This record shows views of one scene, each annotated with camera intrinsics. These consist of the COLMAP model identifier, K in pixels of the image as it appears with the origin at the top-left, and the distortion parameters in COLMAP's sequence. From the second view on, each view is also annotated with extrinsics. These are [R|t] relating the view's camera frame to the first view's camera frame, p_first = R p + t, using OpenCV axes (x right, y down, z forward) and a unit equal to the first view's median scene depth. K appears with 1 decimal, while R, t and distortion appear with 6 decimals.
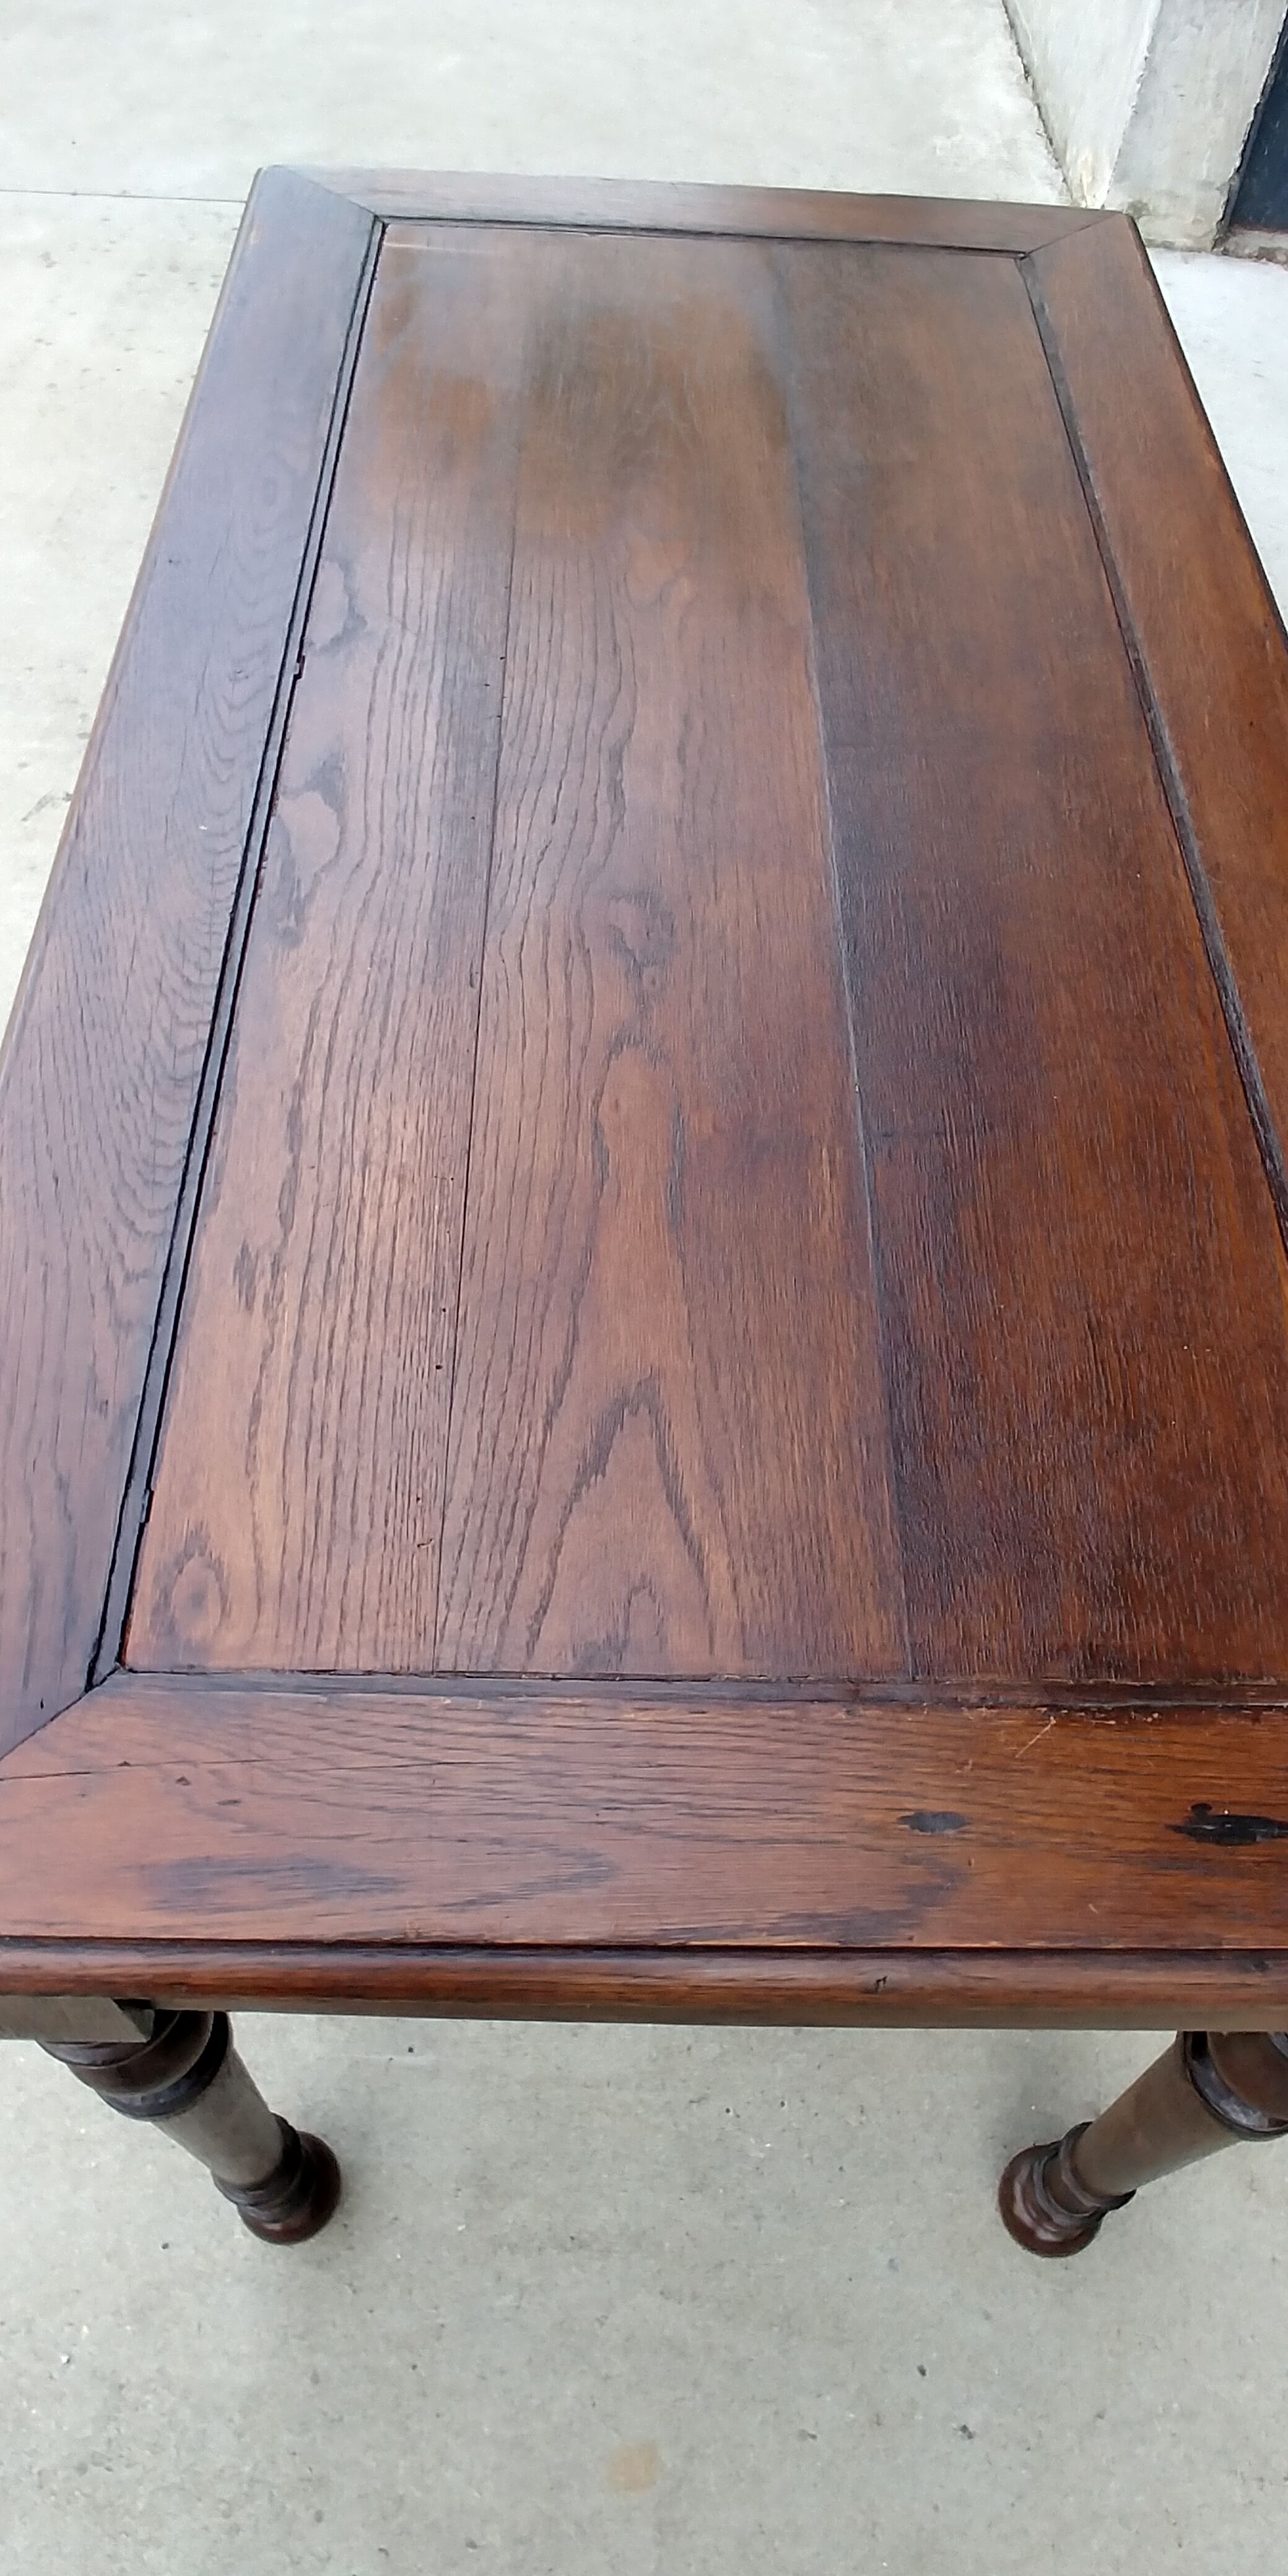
lens RADIAL K [[1769.8, 0, 666.6], [0, 1769.8, 1284.8], [0, 0, 1]] dist [-0.057466, -0.017628]
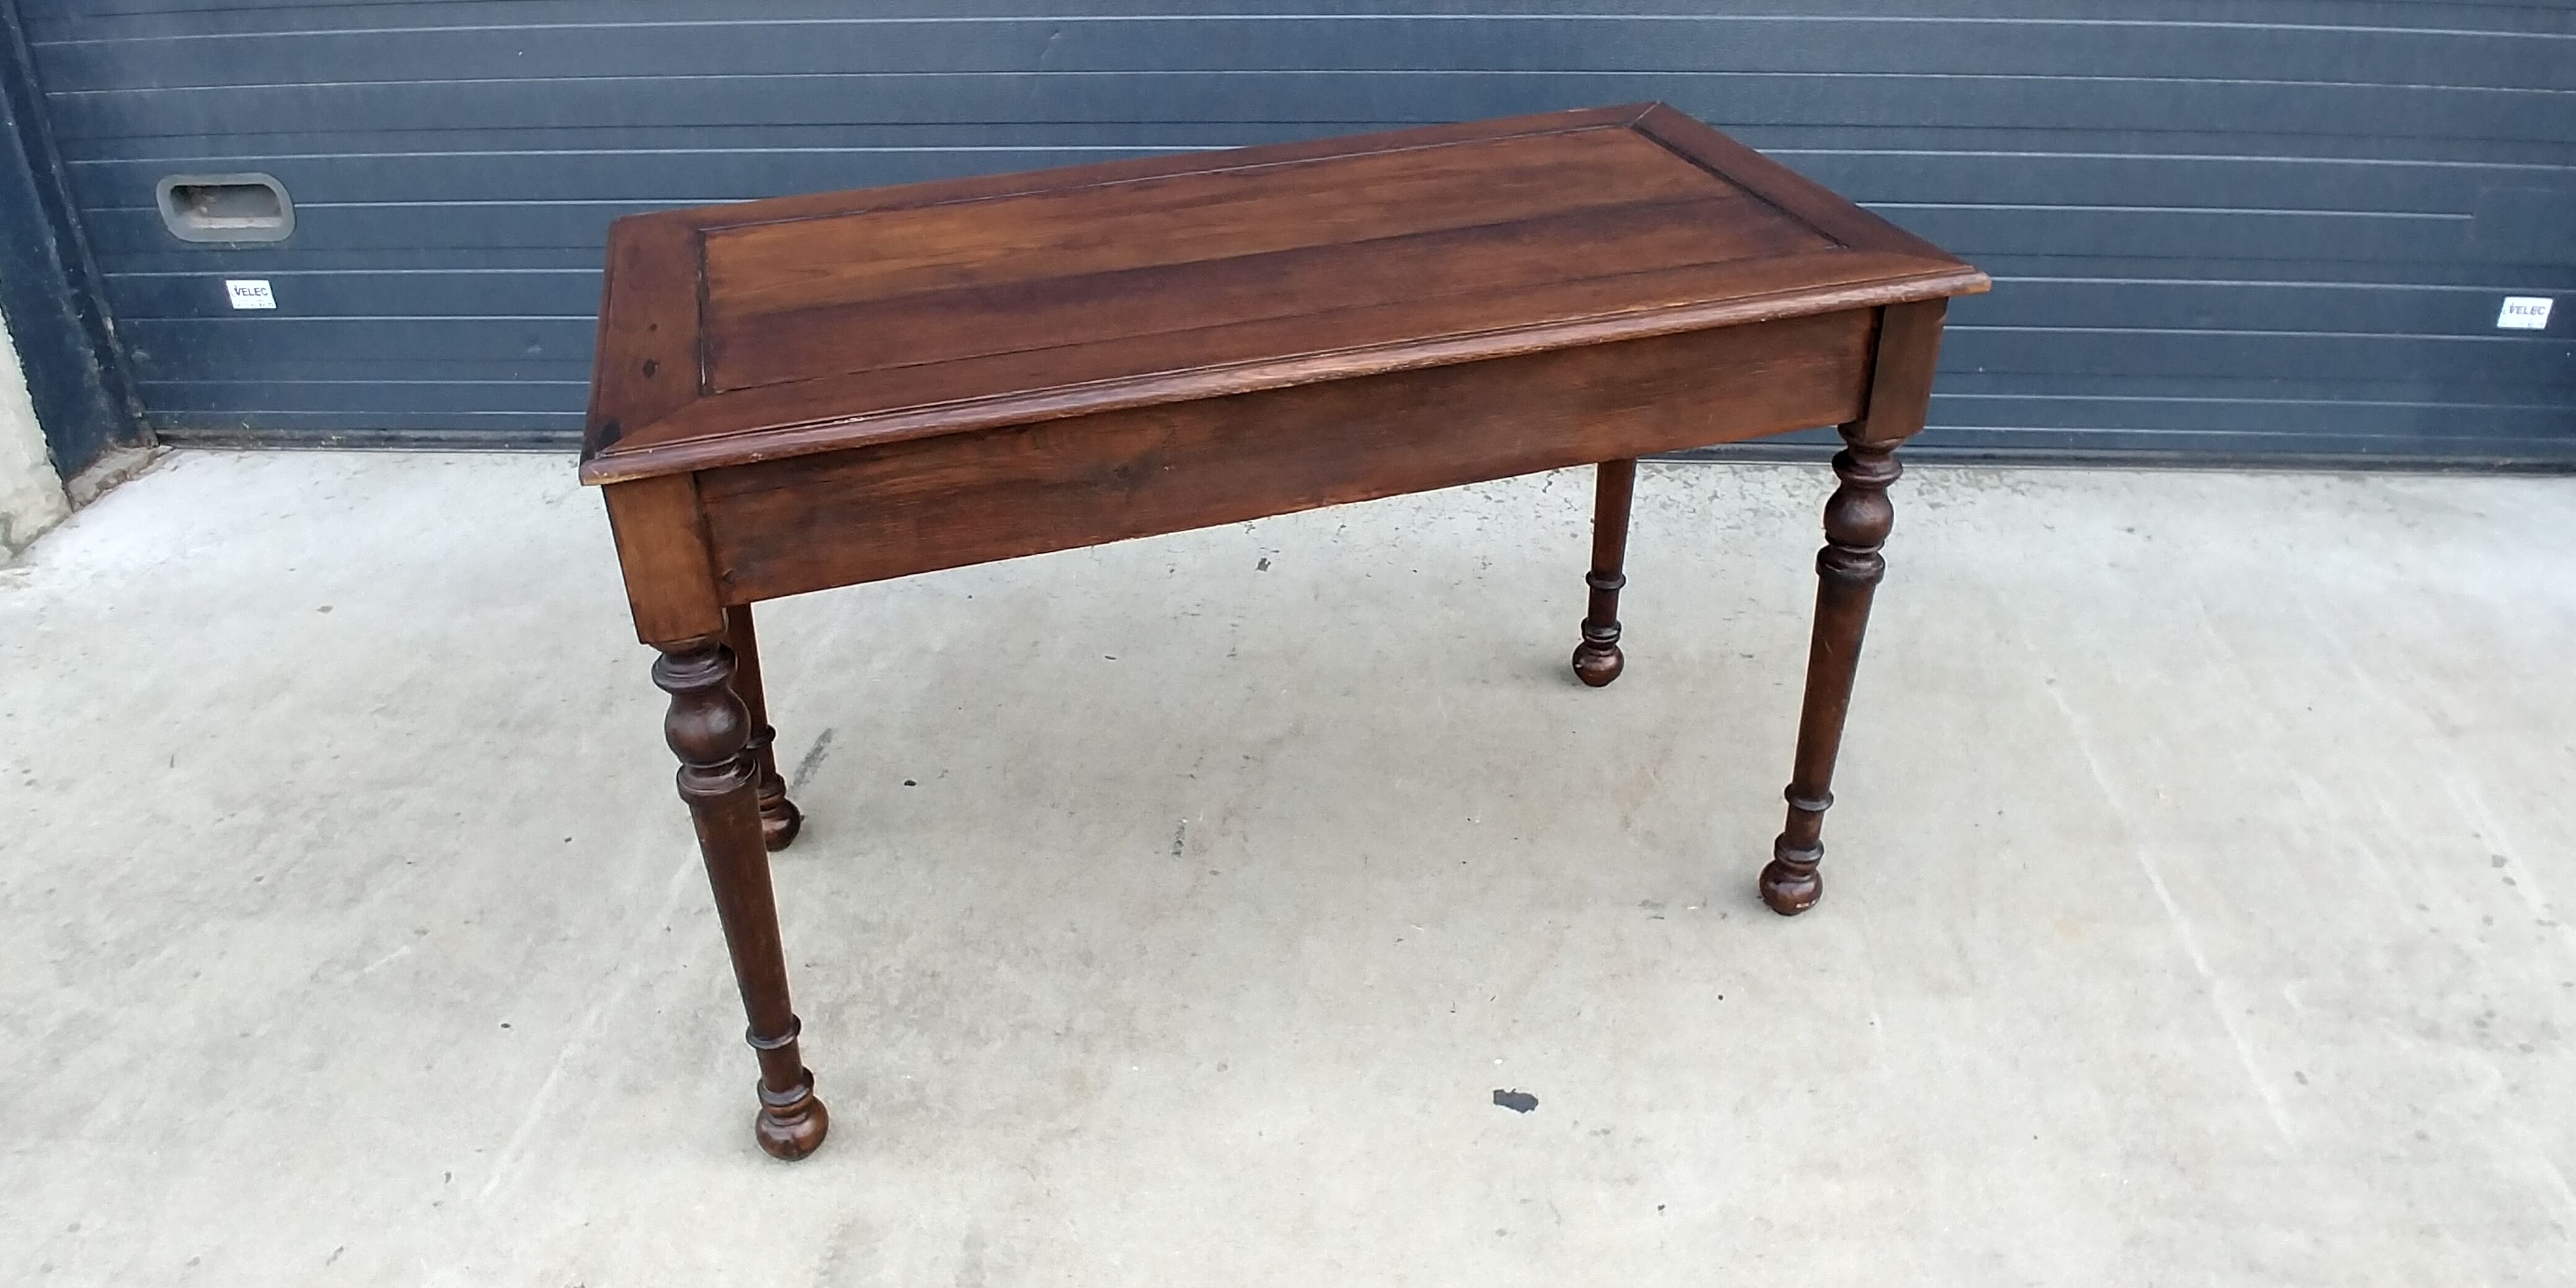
lens RADIAL K [[1769.8, 0, 1295.5], [0, 1769.8, 624.8], [0, 0, 1]] dist [-0.057466, -0.017628]
pose [[0.058726, -0.559682, 0.826624, -1.357886], [0.830613, 0.486718, 0.270533, -0.605116], [-0.553745, 0.670717, 0.493462, 0.333534]]
